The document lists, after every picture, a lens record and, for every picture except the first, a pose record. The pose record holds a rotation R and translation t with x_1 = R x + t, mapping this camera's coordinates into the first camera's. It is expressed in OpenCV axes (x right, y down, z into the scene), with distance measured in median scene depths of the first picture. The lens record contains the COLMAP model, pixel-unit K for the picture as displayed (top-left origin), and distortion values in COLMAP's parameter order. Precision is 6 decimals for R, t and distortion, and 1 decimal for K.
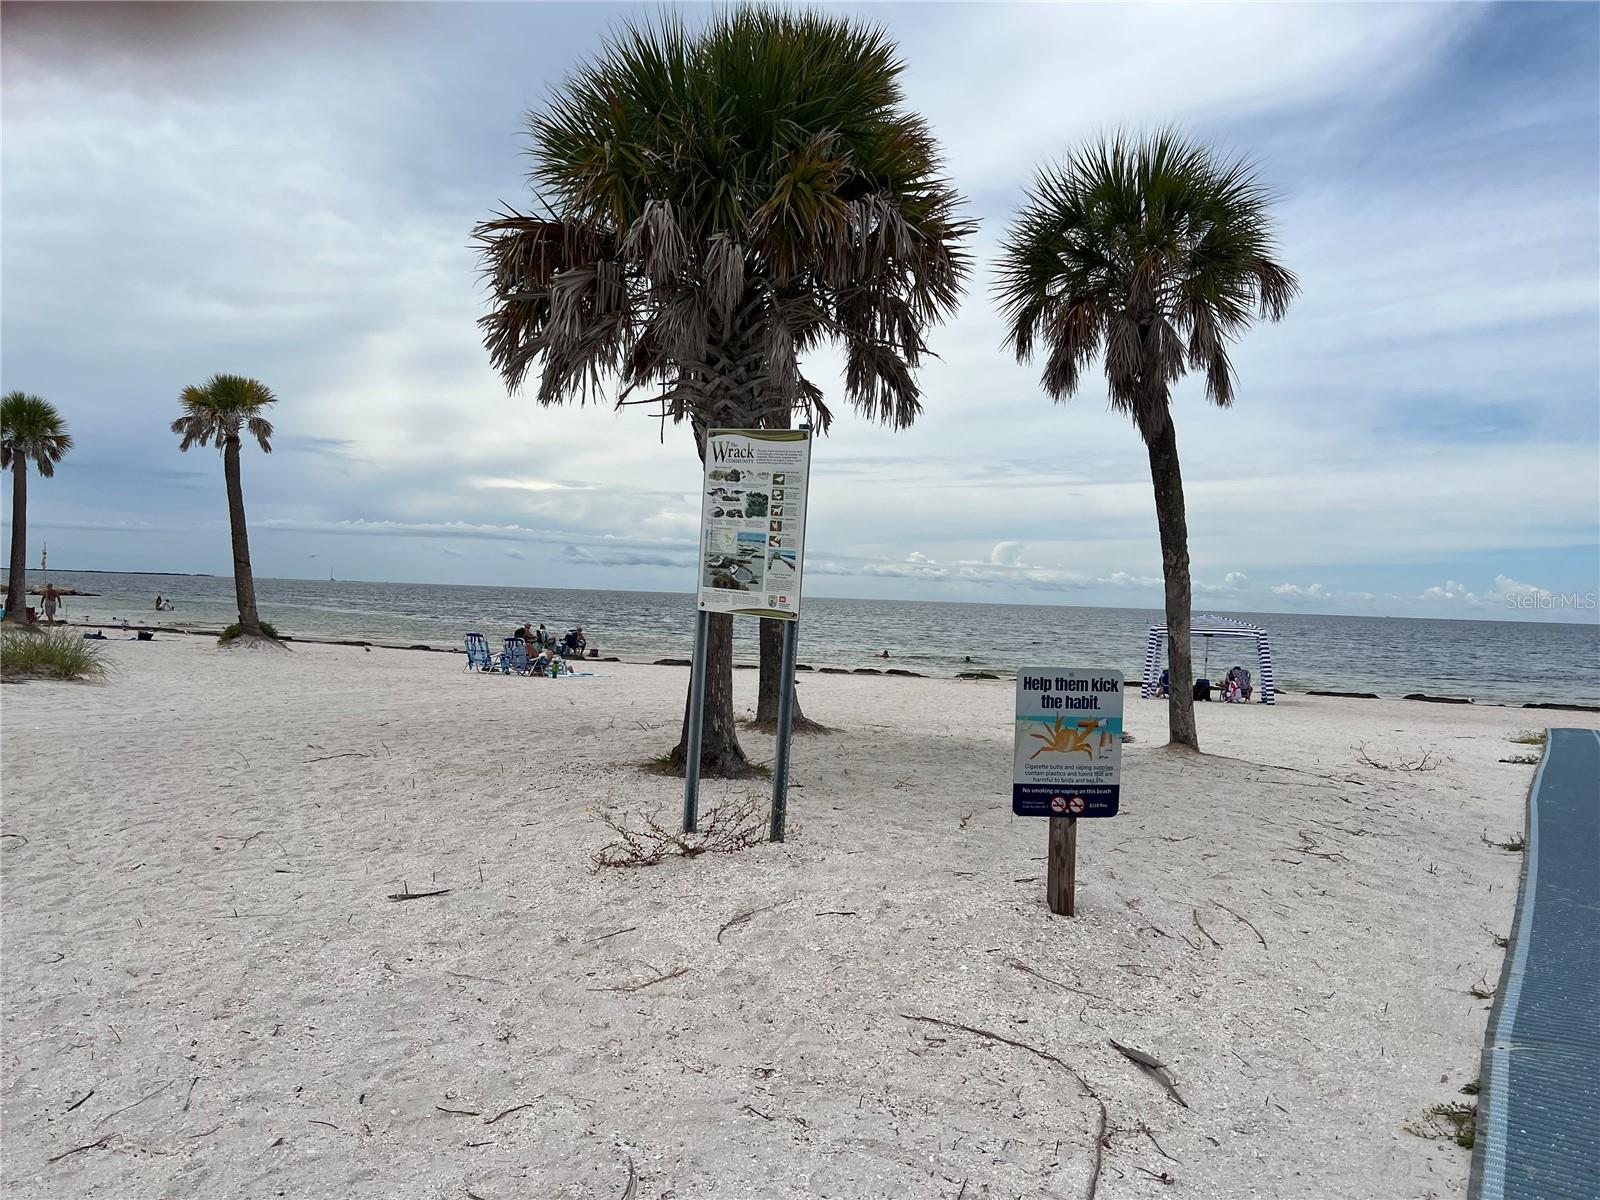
lens RADIAL K [[1227.1, 0, 800.0], [0, 1227.1, 600.0], [0, 0, 1]] dist [0.091045, -0.000073]
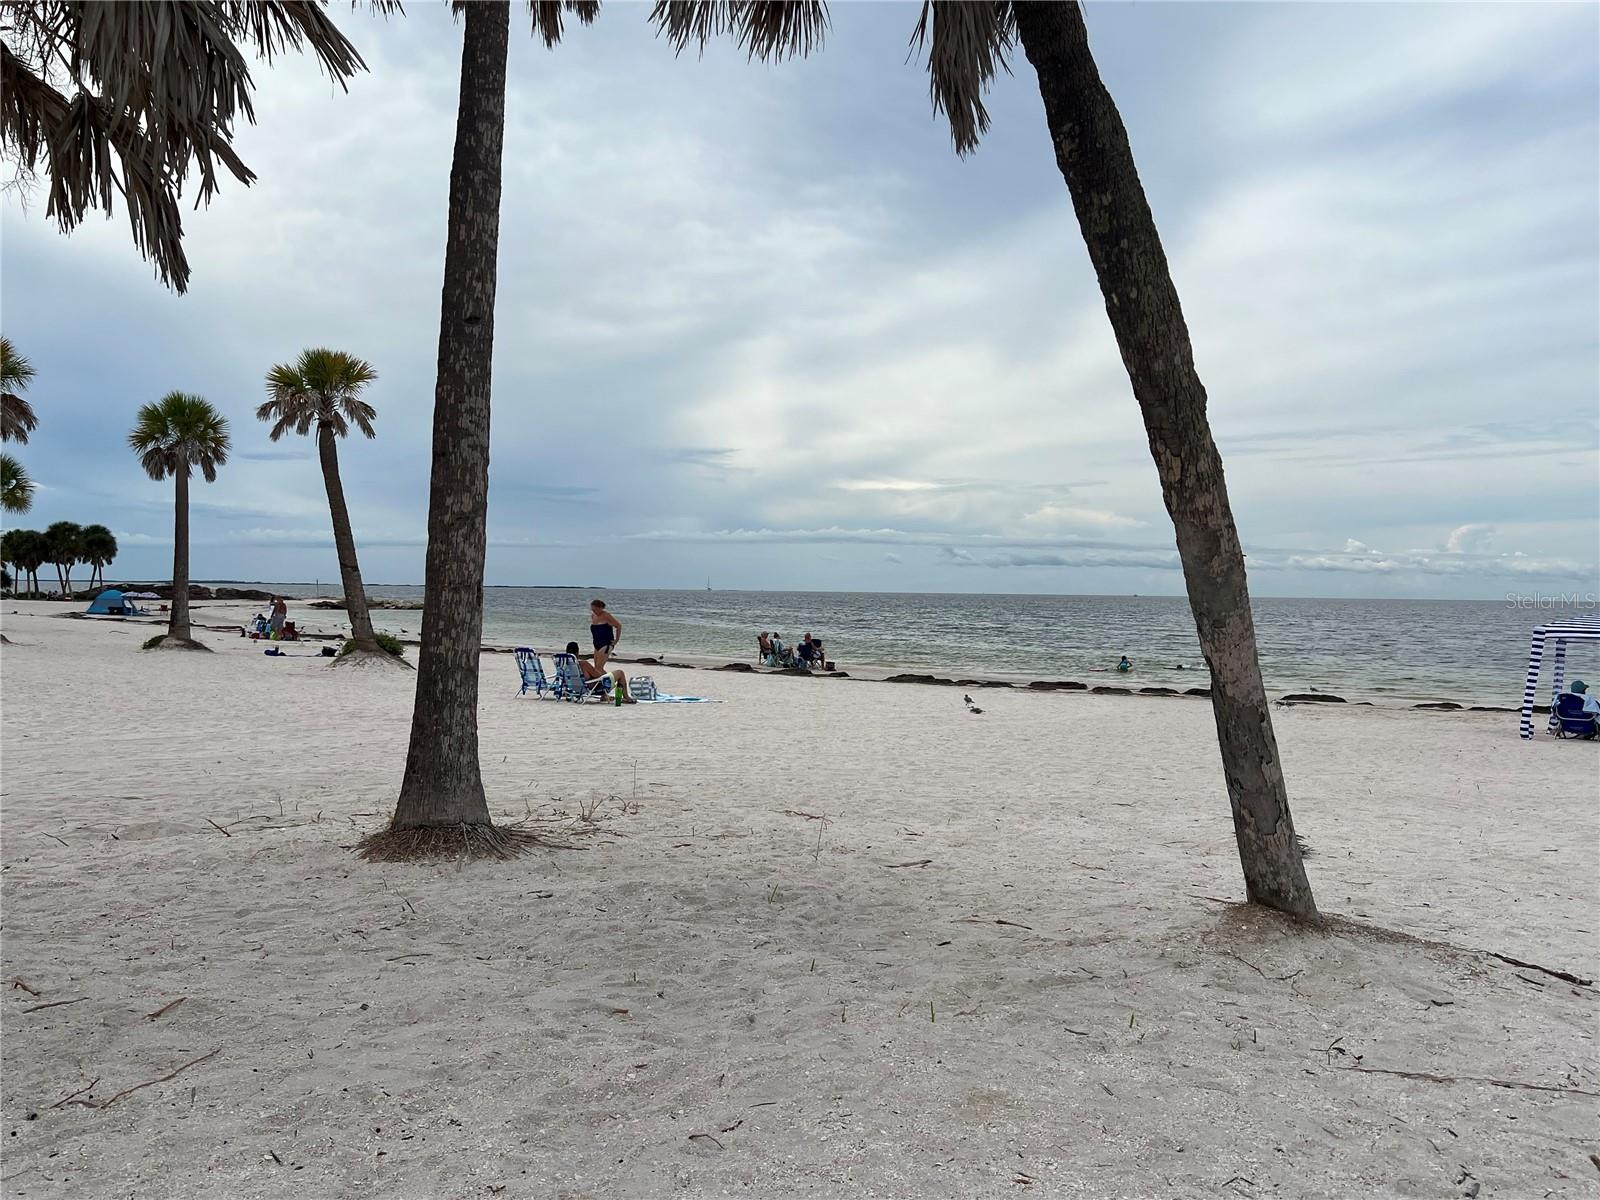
lens RADIAL K [[1309.1, 0, 800.0], [0, 1309.1, 600.0], [0, 0, 1]] dist [0.017348, -0.000210]
pose [[0.950384, -0.021798, -0.310315, 0.332640], [0.020510, 0.999762, -0.007413, 0.015603], [0.310403, 0.000681, 0.950605, 0.600935]]
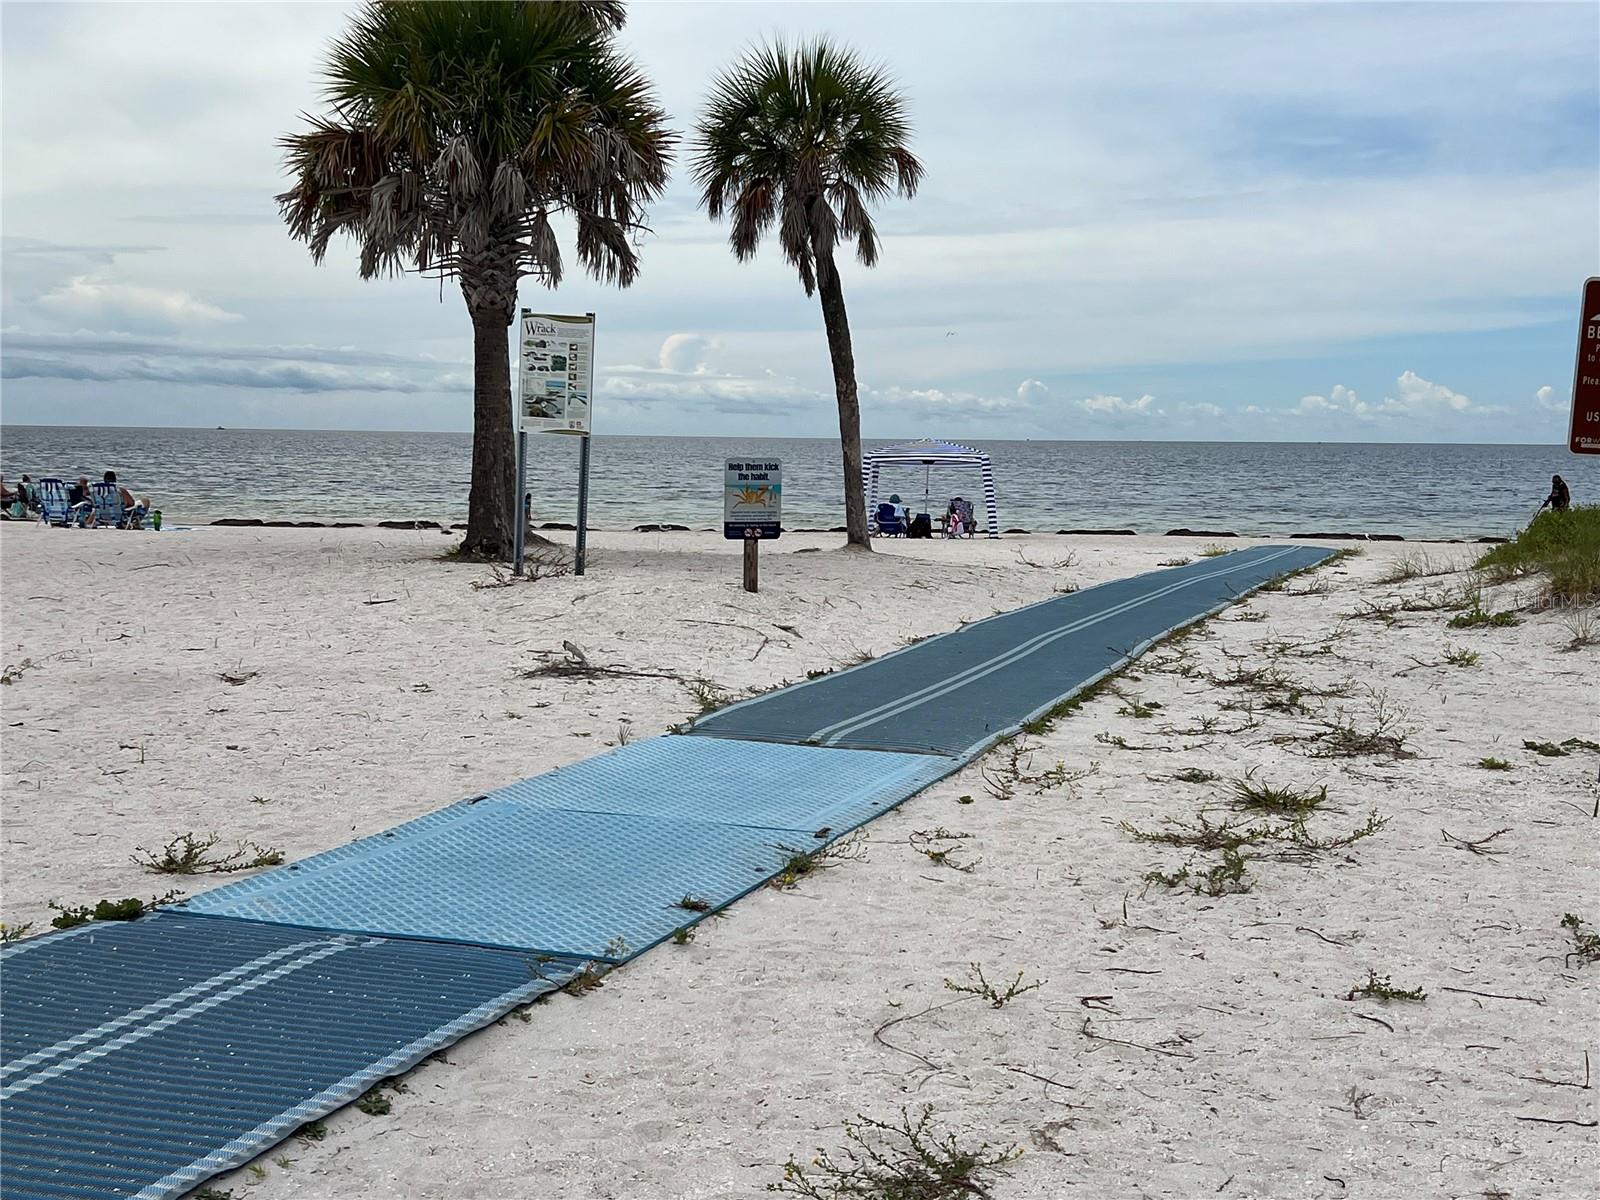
lens RADIAL K [[2096.9, 0, 826.9], [0, 2096.9, 691.3], [0, 0, 1]] dist [0.093719, -0.060244]
pose [[0.972252, -0.050584, 0.228401, -0.201386], [0.022296, 0.991935, 0.124774, 0.006589], [-0.232871, -0.116219, 0.965538, -1.035756]]
